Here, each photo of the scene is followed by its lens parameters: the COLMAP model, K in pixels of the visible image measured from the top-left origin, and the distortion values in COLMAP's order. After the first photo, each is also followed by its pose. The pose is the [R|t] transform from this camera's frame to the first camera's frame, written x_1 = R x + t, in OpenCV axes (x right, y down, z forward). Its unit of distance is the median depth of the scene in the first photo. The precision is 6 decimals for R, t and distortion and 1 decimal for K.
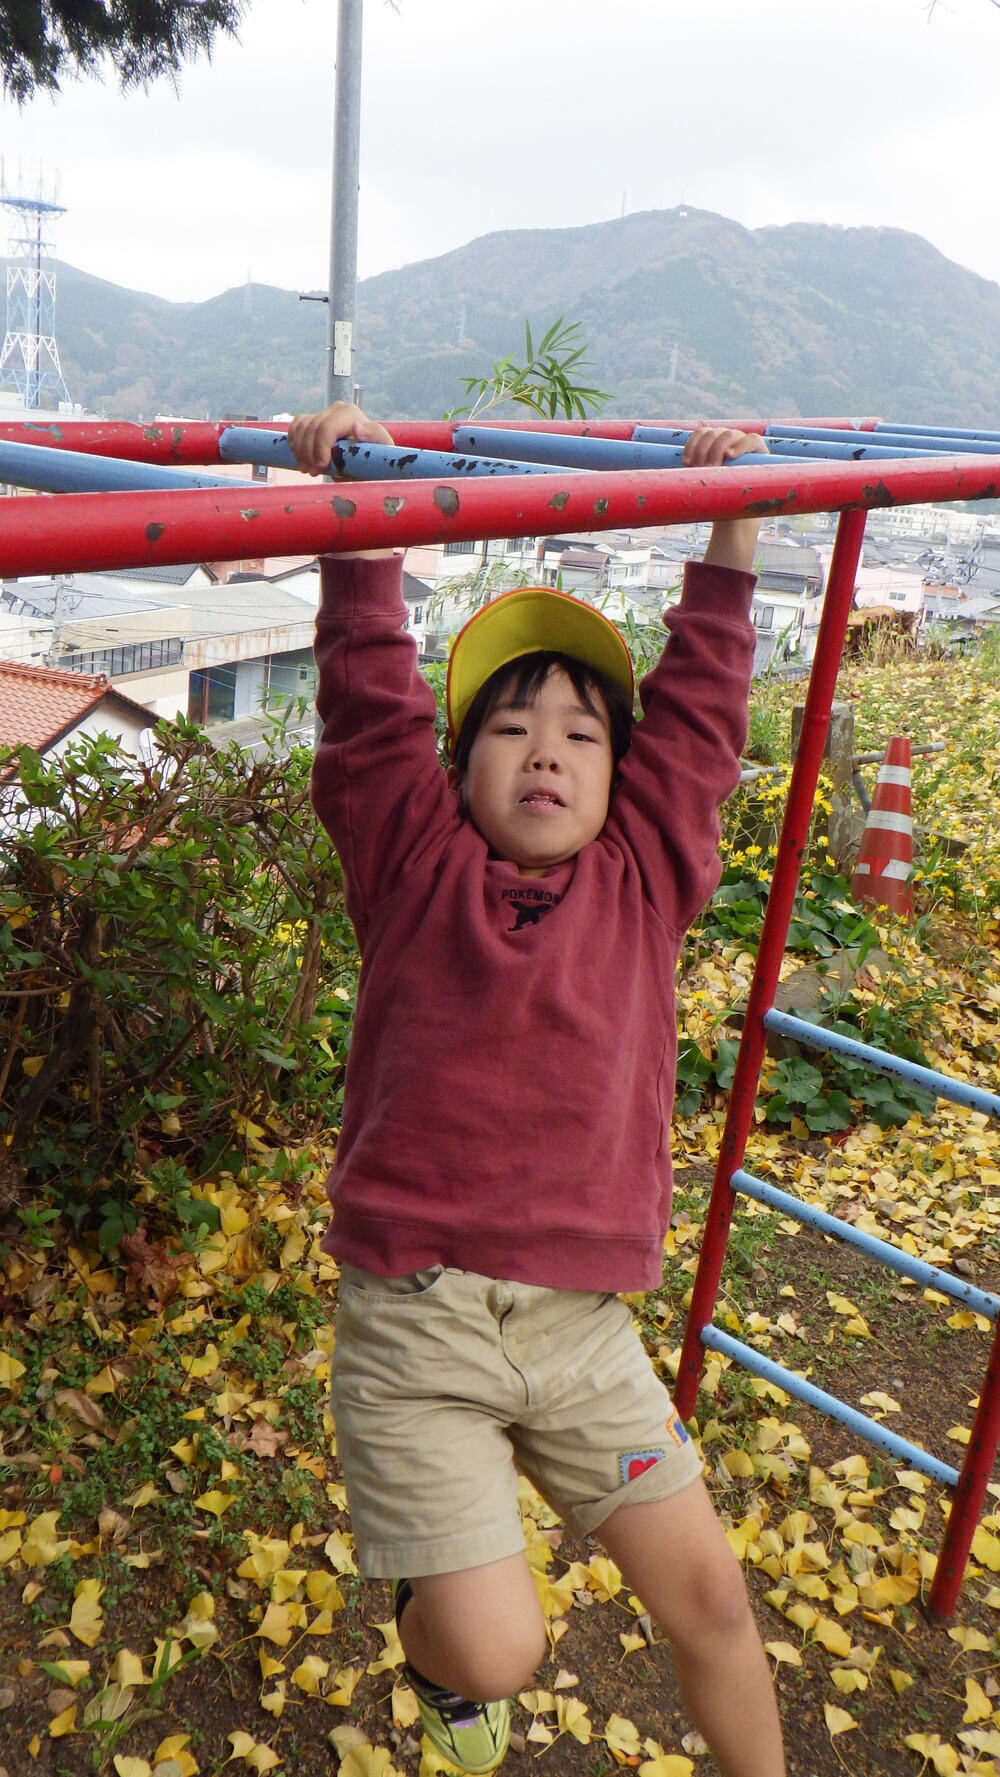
lens RADIAL K [[1498.5, 0, 502.4], [0, 1498.5, 883.9], [0, 0, 1]] dist [-0.003455, 0.015216]
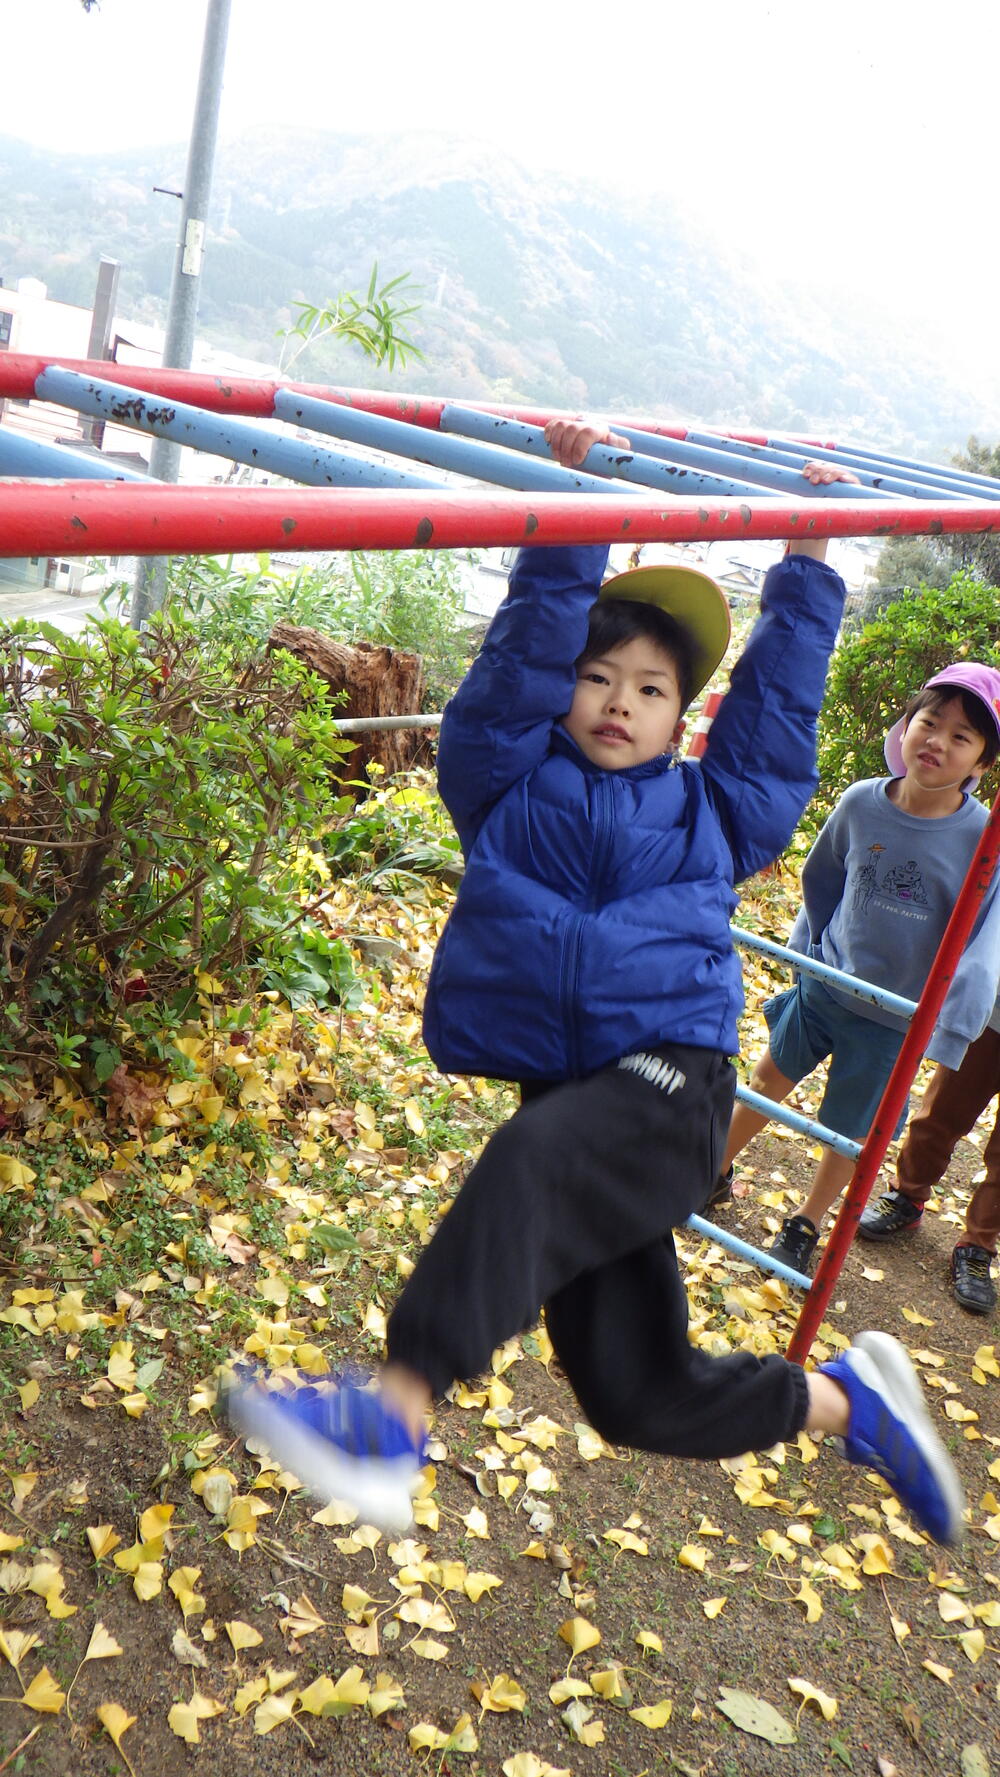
lens RADIAL K [[1498.5, 0, 496.8], [0, 1498.5, 891.3], [0, 0, 1]] dist [-0.003455, 0.015216]
pose [[0.979210, 0.077245, 0.187568, -0.188111], [-0.087415, 0.995083, 0.046557, 0.023614], [-0.183050, -0.061986, 0.981148, -0.152091]]
